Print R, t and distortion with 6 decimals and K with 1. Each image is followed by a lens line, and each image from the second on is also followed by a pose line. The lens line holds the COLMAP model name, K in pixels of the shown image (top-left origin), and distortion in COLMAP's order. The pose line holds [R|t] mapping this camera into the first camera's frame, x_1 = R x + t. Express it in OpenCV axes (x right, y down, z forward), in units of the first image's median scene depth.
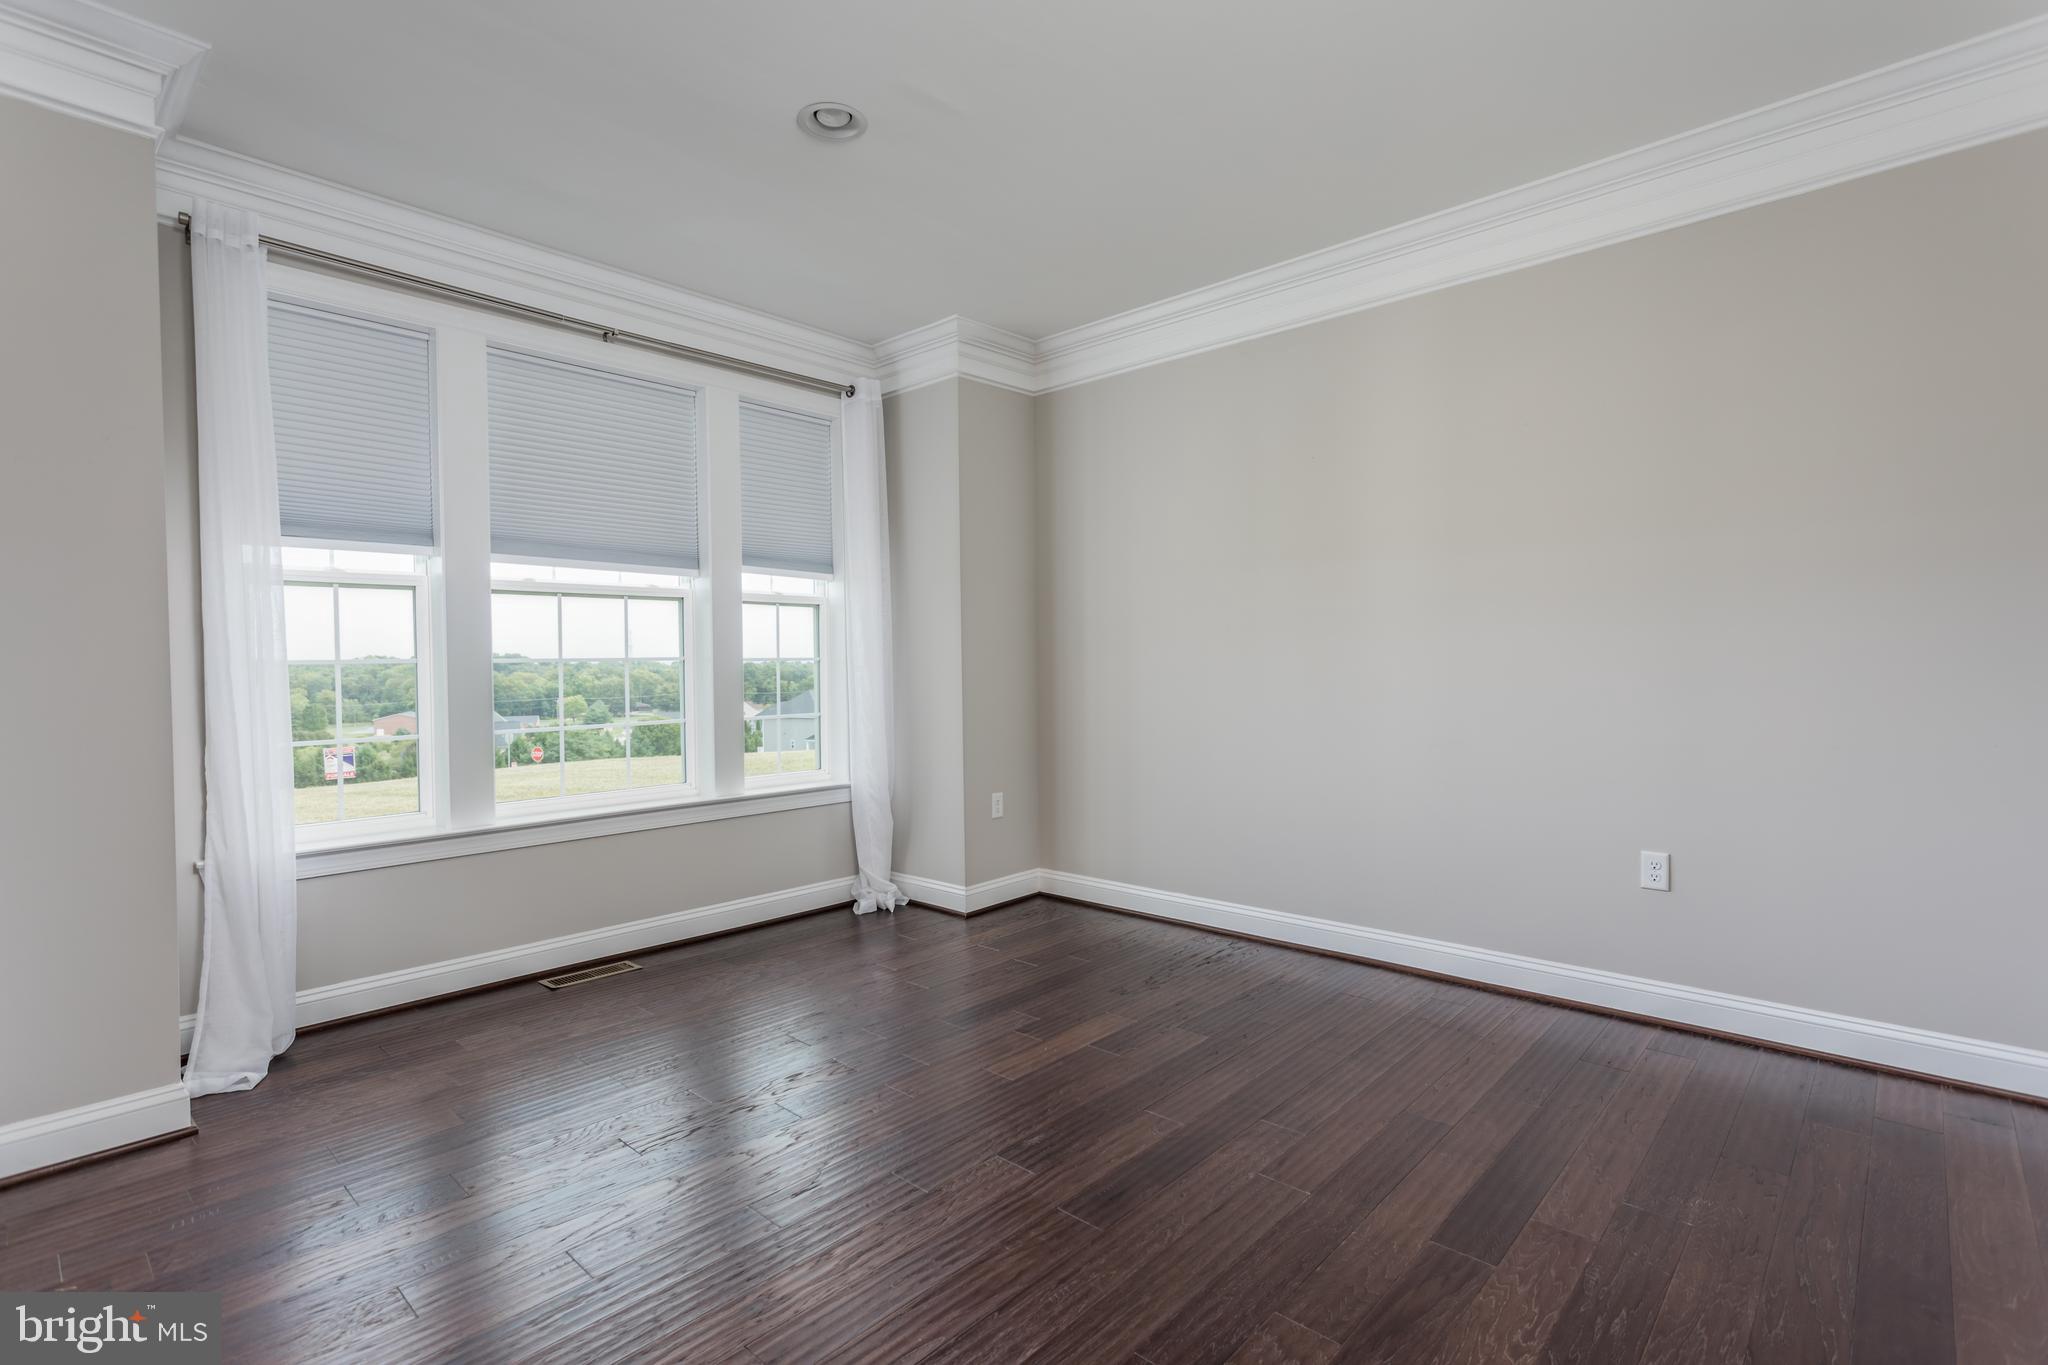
lens RADIAL K [[956.2, 0, 1021.9], [0, 956.2, 686.1], [0, 0, 1]] dist [0.002090, 0.000426]
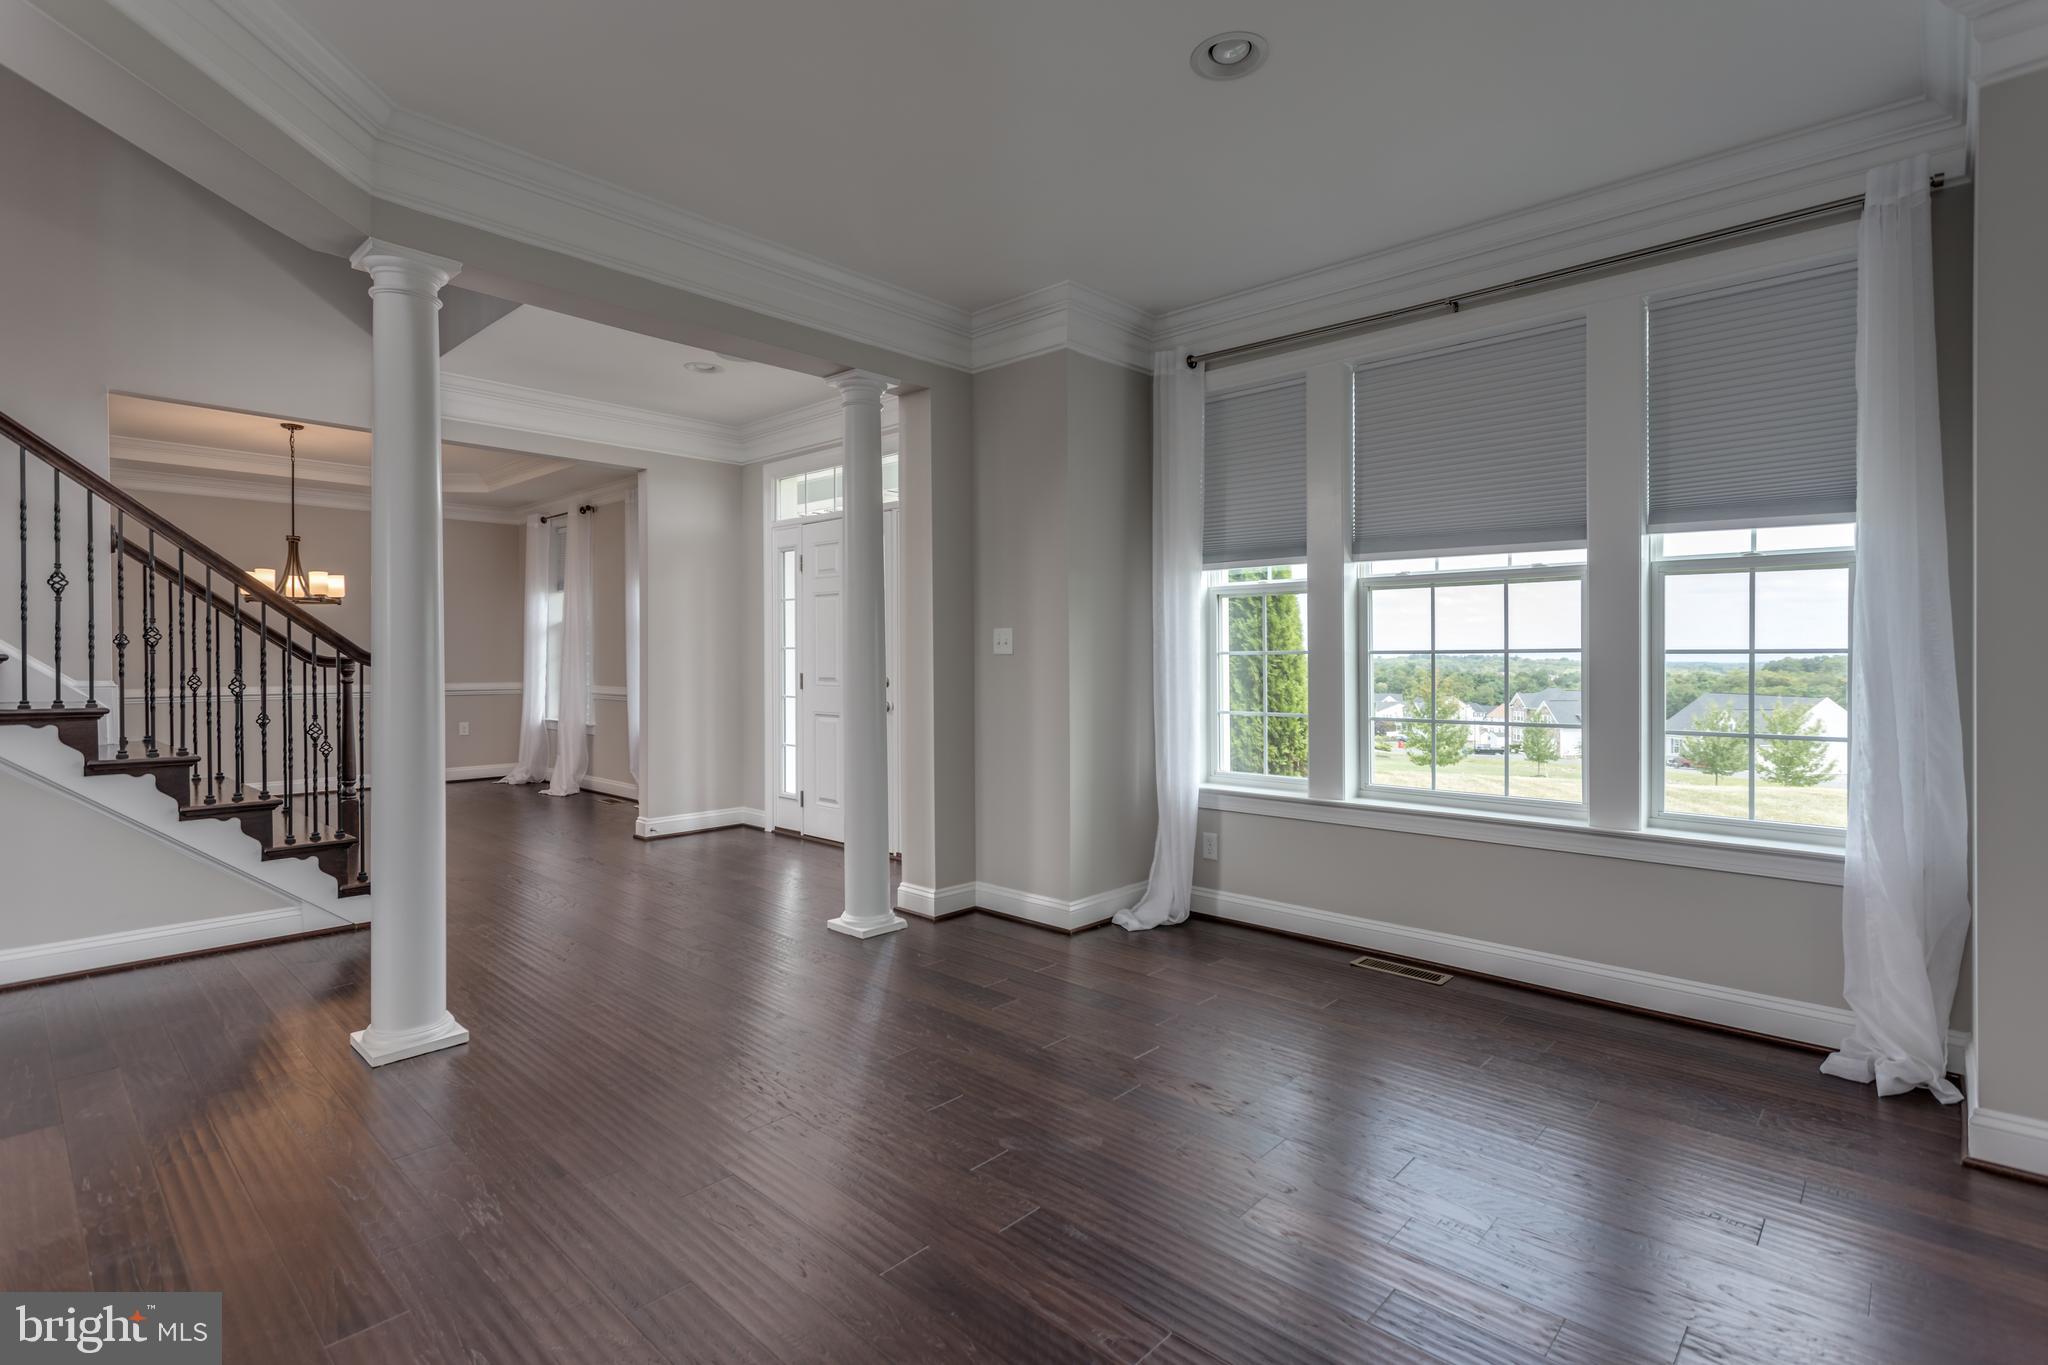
lens RADIAL K [[956.2, 0, 1019.1], [0, 956.2, 665.6], [0, 0, 1]] dist [0.002090, 0.000426]
pose [[0.000756, 0.013229, -0.999912, 0.545629], [-0.029551, 0.999476, 0.013201, -0.013321], [0.999563, 0.029539, 0.001147, 0.618442]]
